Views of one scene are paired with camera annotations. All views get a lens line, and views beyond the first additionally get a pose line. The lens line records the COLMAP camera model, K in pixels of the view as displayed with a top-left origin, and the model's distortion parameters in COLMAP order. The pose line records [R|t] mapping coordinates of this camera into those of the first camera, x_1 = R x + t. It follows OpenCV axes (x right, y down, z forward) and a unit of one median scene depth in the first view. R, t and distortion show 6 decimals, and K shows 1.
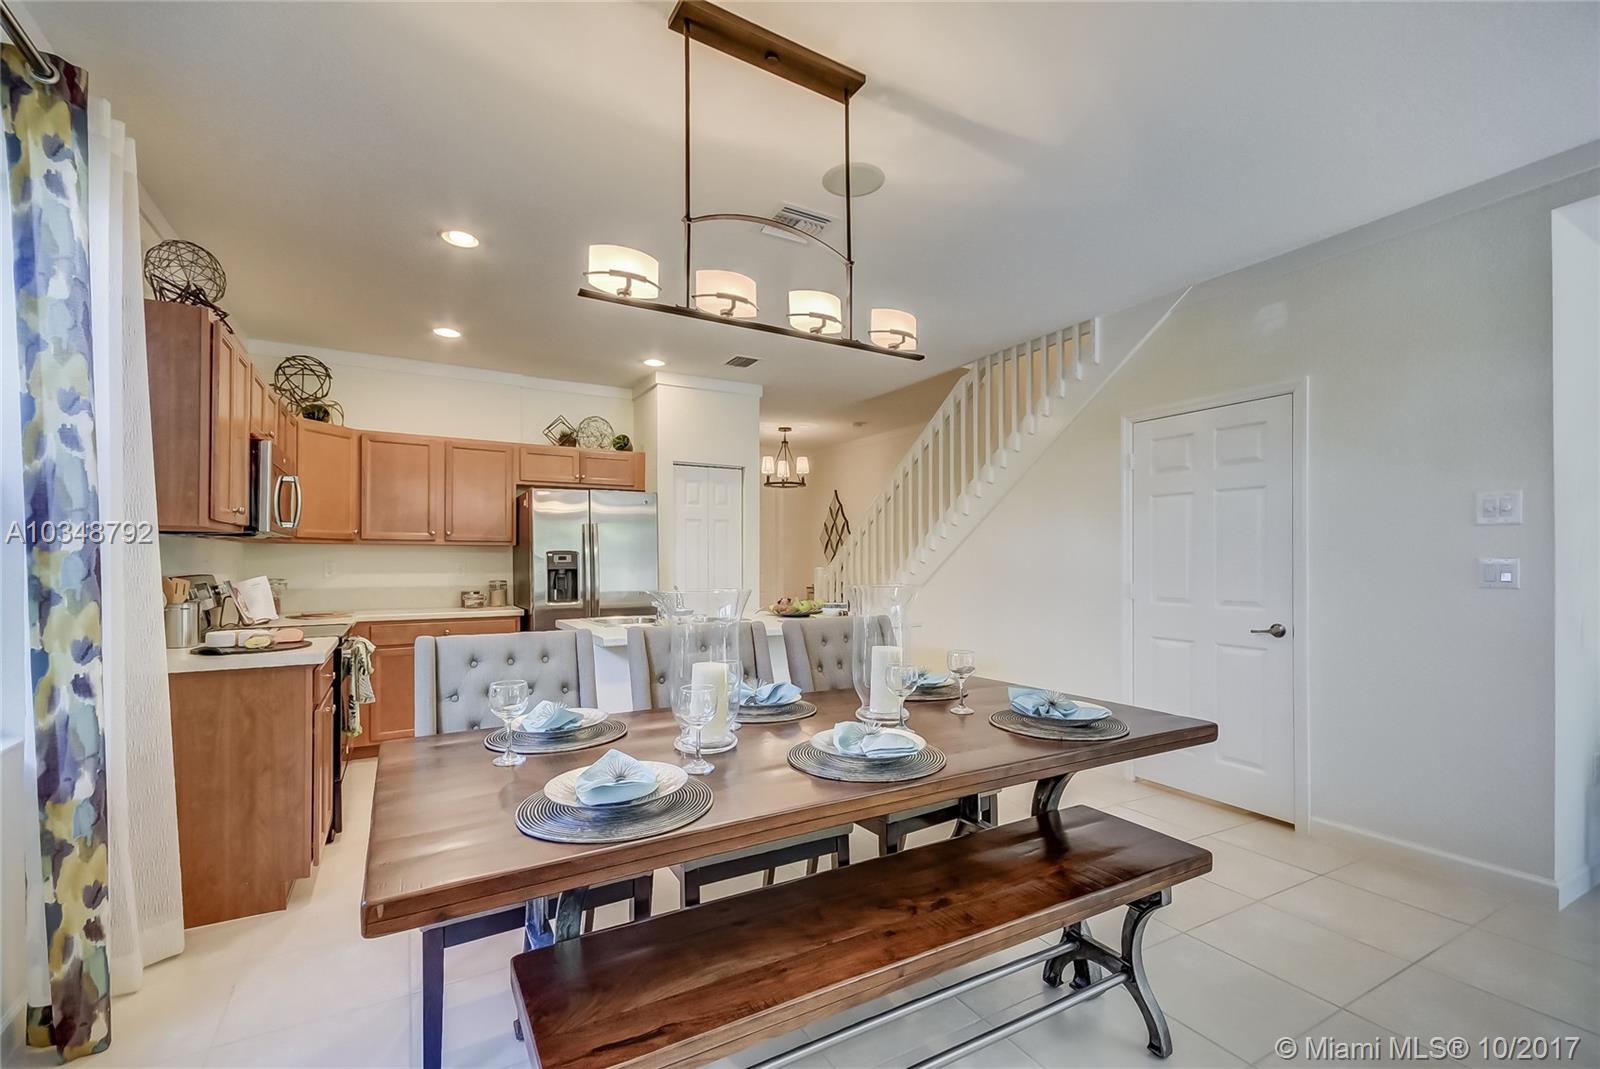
lens RADIAL K [[691.4, 0, 800.6], [0, 691.4, 557.6], [0, 0, 1]] dist [-0.000085, -0.000483]
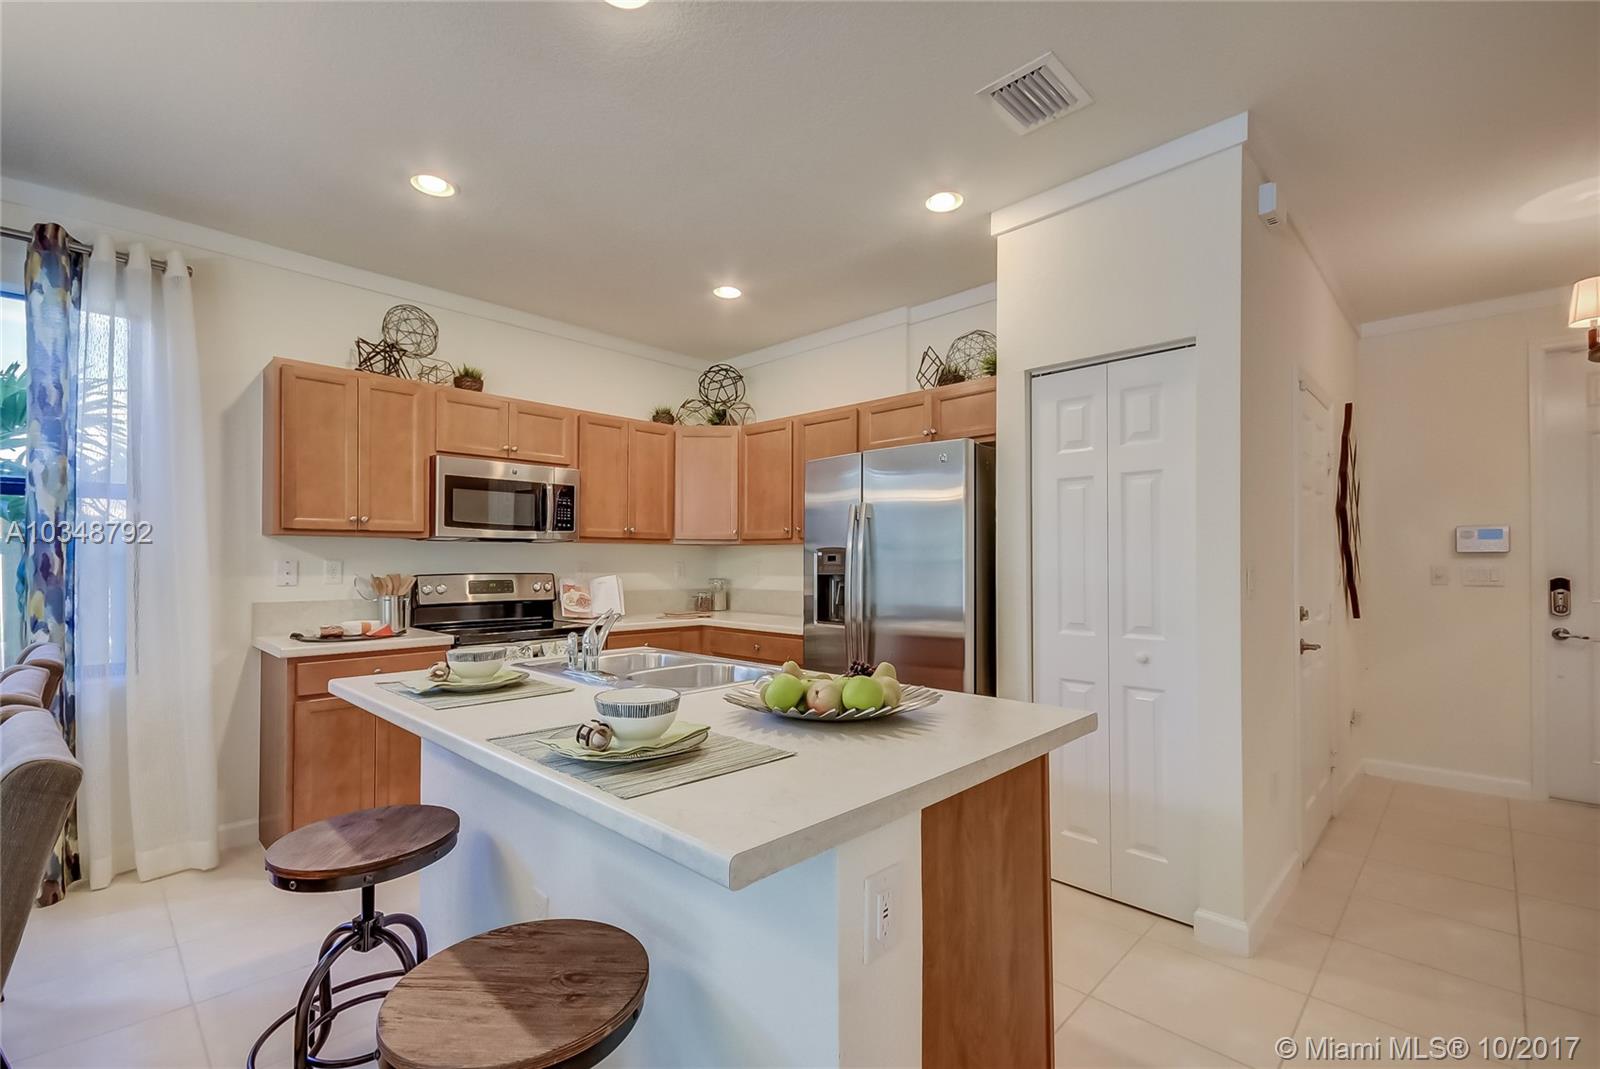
lens RADIAL K [[691.4, 0, 800.6], [0, 691.4, 557.6], [0, 0, 1]] dist [-0.000085, -0.000483]
pose [[0.281827, -0.004822, -0.959453, 0.296575], [0.004733, 0.999982, -0.003636, 0.002027], [0.959453, -0.003516, 0.281845, 0.777948]]
